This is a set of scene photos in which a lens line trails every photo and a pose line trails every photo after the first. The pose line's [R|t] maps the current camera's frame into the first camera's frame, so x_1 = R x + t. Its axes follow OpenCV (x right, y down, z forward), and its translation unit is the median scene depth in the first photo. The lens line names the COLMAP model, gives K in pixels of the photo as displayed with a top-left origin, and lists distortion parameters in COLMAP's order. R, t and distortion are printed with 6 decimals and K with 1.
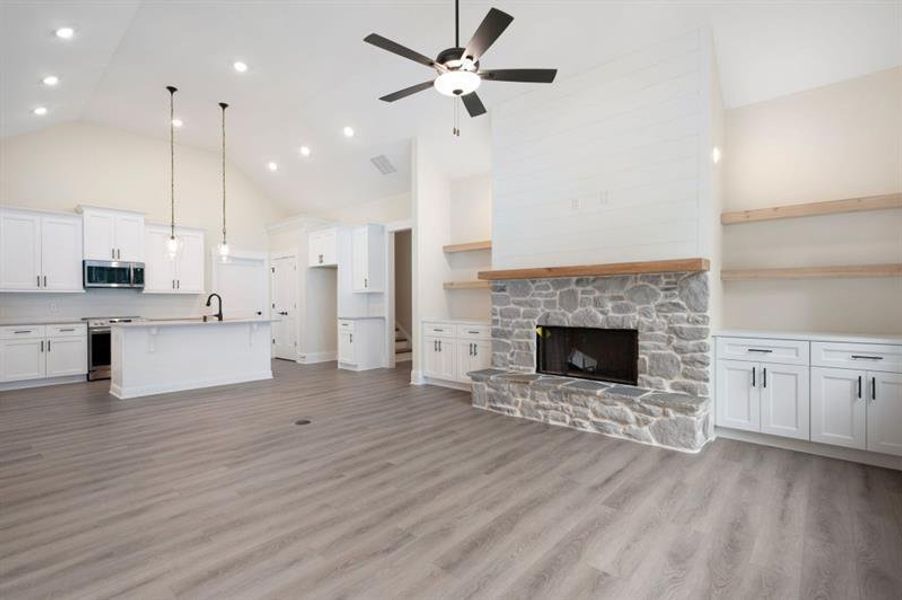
lens RADIAL K [[427.3, 0, 461.6], [0, 427.3, 301.2], [0, 0, 1]] dist [-0.003661, -0.000742]
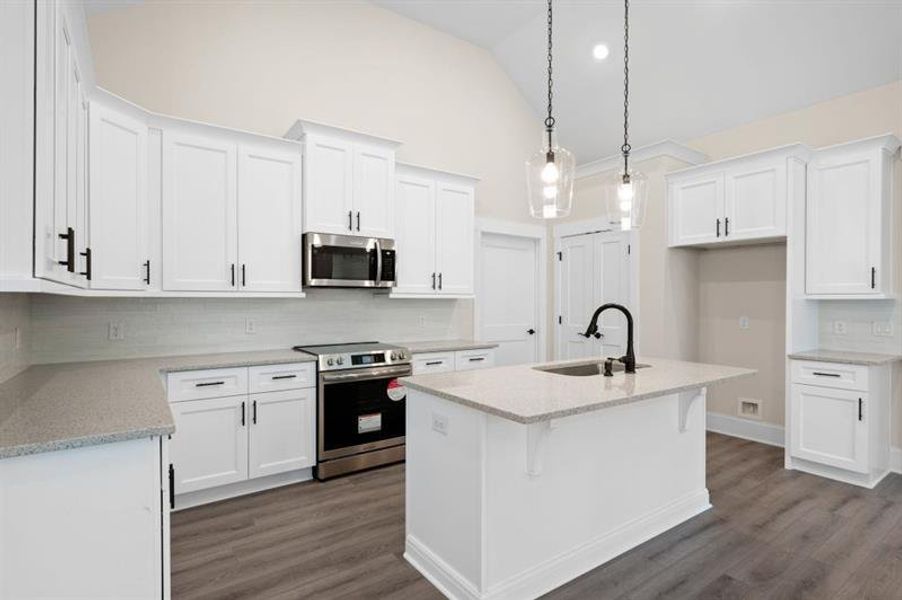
lens RADIAL K [[456.9, 0, 457.9], [0, 456.9, 302.2], [0, 0, 1]] dist [0.000083, -0.000282]
pose [[0.972377, 0.008111, -0.233275, -0.583776], [-0.007154, 0.999962, 0.004947, -0.019031], [0.233306, -0.003141, 0.972398, 0.517604]]
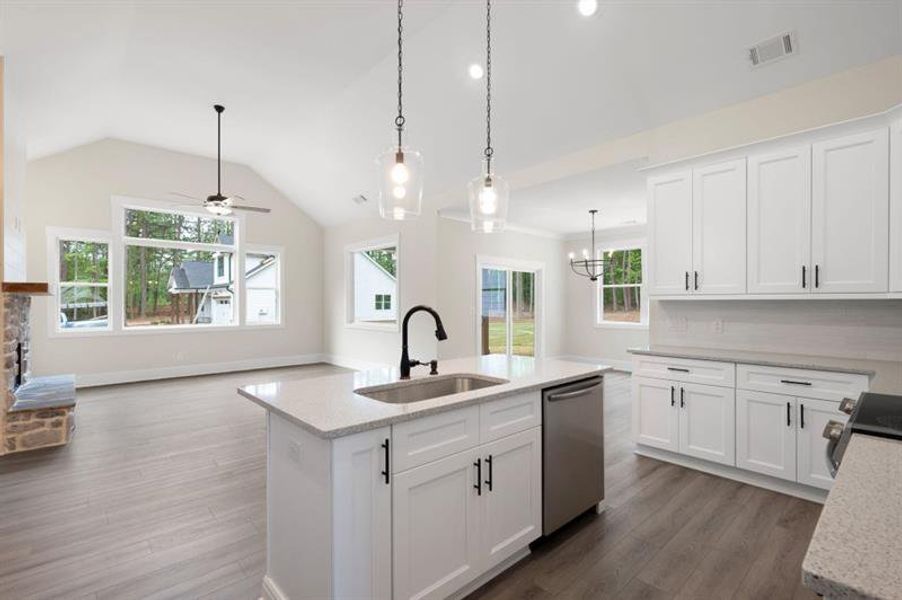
lens RADIAL K [[417.6, 0, 456.2], [0, 417.6, 301.5], [0, 0, 1]] dist [0.000909, 0.000383]
pose [[-0.993787, 0.006442, 0.111112, -0.610443], [0.006235, 0.999978, -0.002214, -0.018686], [-0.111124, -0.001507, -0.993805, 1.272737]]
